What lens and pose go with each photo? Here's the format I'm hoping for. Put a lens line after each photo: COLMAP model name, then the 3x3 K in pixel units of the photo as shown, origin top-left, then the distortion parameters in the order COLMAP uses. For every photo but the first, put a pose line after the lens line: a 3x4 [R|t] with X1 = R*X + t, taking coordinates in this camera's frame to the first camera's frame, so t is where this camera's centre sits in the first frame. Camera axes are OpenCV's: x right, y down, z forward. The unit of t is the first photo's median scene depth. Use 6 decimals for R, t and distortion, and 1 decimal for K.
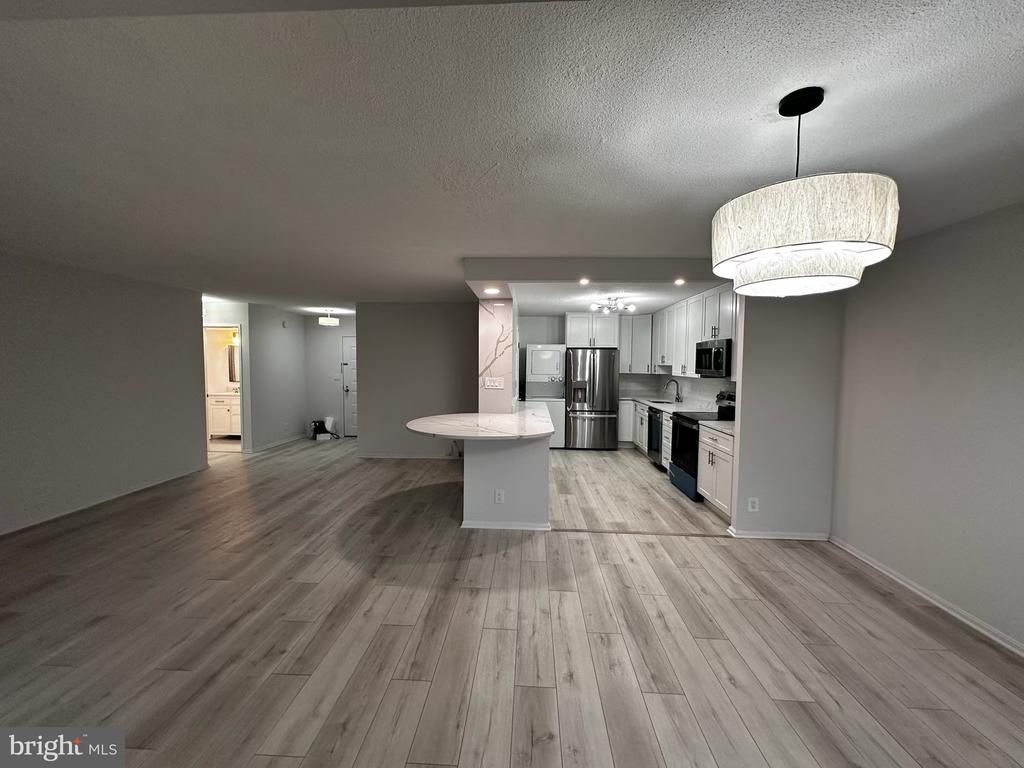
lens RADIAL K [[407.7, 0, 511.1], [0, 407.7, 382.5], [0, 0, 1]] dist [-0.000927, 0.000088]
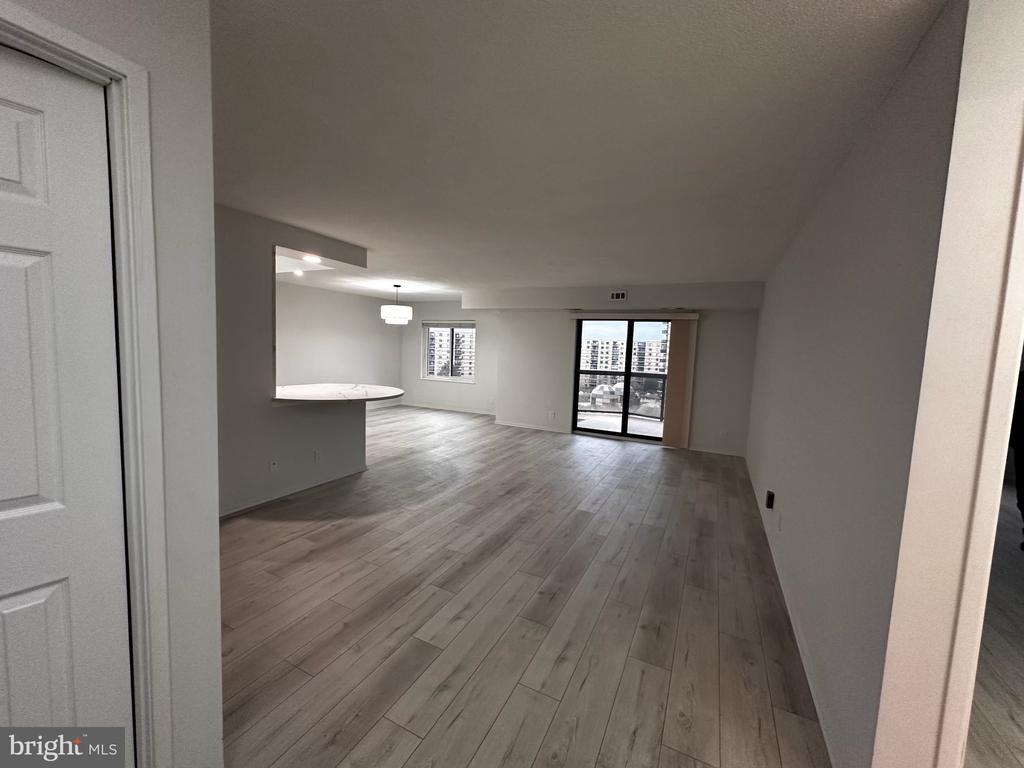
lens RADIAL K [[407.7, 0, 512.5], [0, 407.7, 386.6], [0, 0, 1]] dist [-0.000927, 0.000088]
pose [[-0.913644, -0.084527, 0.397631, -0.856420], [-0.029896, 0.989466, 0.141645, -0.070756], [-0.405416, 0.117525, -0.906546, 1.647815]]
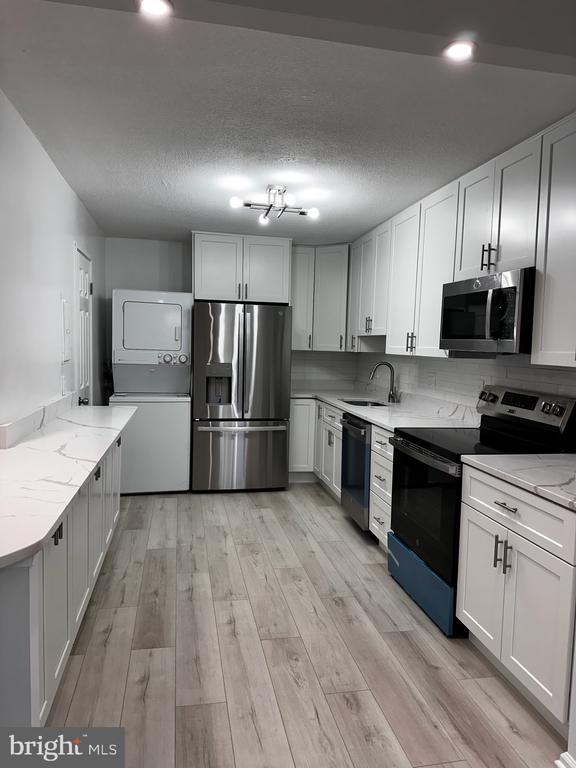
lens RADIAL K [[536.1, 0, 292.9], [0, 536.1, 384.1], [0, 0, 1]] dist [0.076720, -0.098133]
pose [[0.968319, -0.001085, 0.249713, 0.148164], [-0.007019, 0.999477, 0.031561, 0.001562], [-0.249616, -0.032314, 0.967806, 0.507594]]
